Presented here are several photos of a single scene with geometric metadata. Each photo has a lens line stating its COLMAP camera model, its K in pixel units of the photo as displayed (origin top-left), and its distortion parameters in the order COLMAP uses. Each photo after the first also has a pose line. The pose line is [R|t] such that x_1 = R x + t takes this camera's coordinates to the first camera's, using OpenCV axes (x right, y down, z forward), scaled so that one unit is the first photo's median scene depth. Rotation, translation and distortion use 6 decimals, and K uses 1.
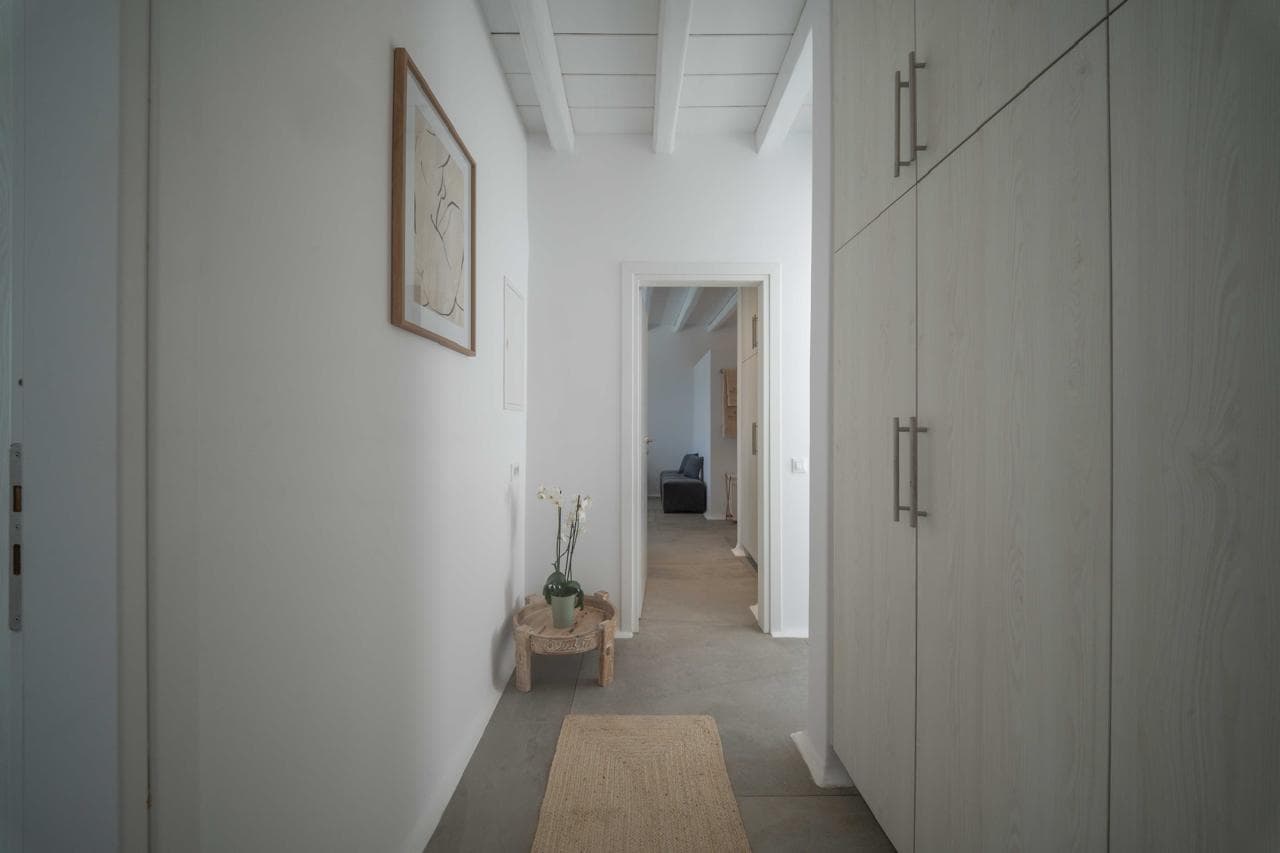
lens RADIAL K [[453.6, 0, 629.9], [0, 453.6, 425.8], [0, 0, 1]] dist [-0.006241, -0.000210]
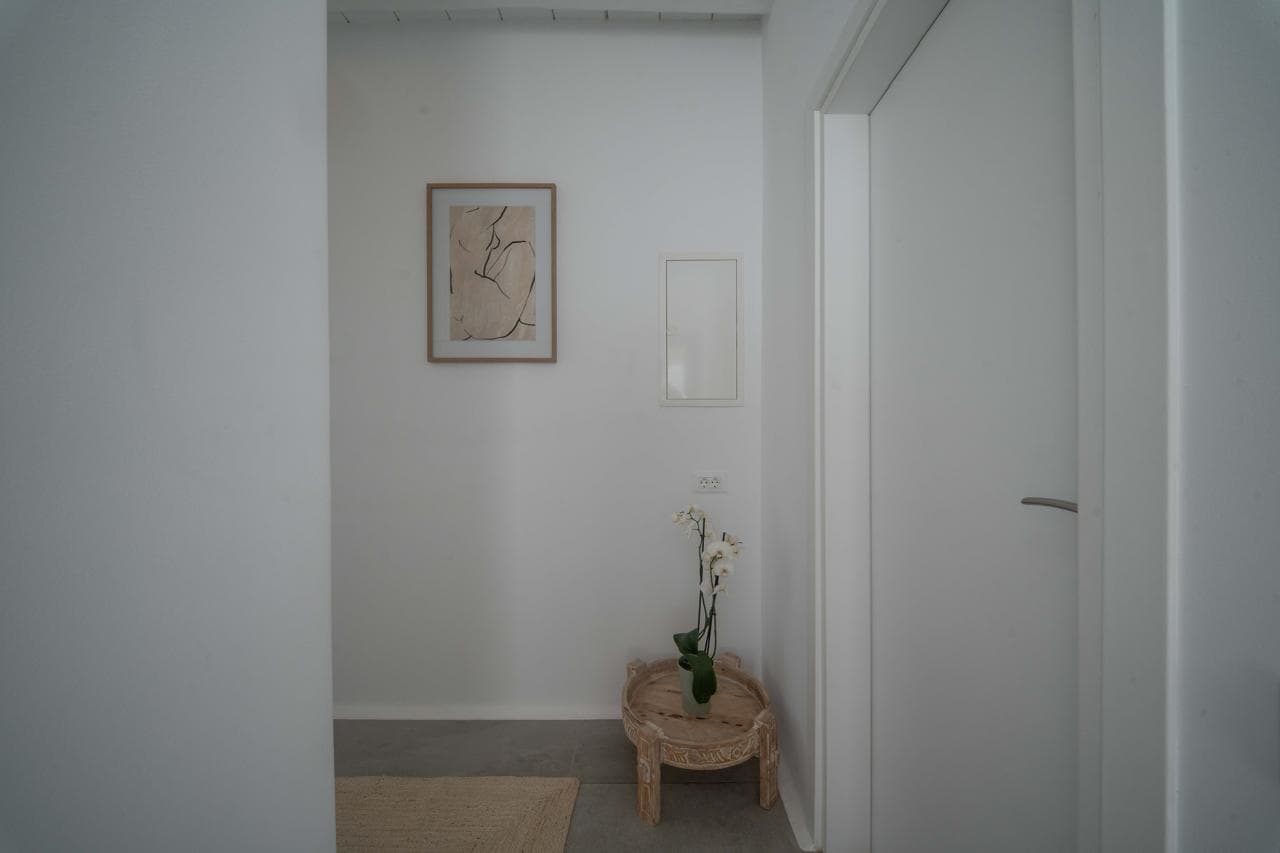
lens RADIAL K [[453.6, 0, 629.9], [0, 453.6, 425.8], [0, 0, 1]] dist [-0.006241, -0.000210]
pose [[-0.001246, -0.002433, -0.999996, 0.814981], [-0.002533, 0.999994, -0.002430, 0.002265], [0.999996, 0.002530, -0.001252, 1.304530]]
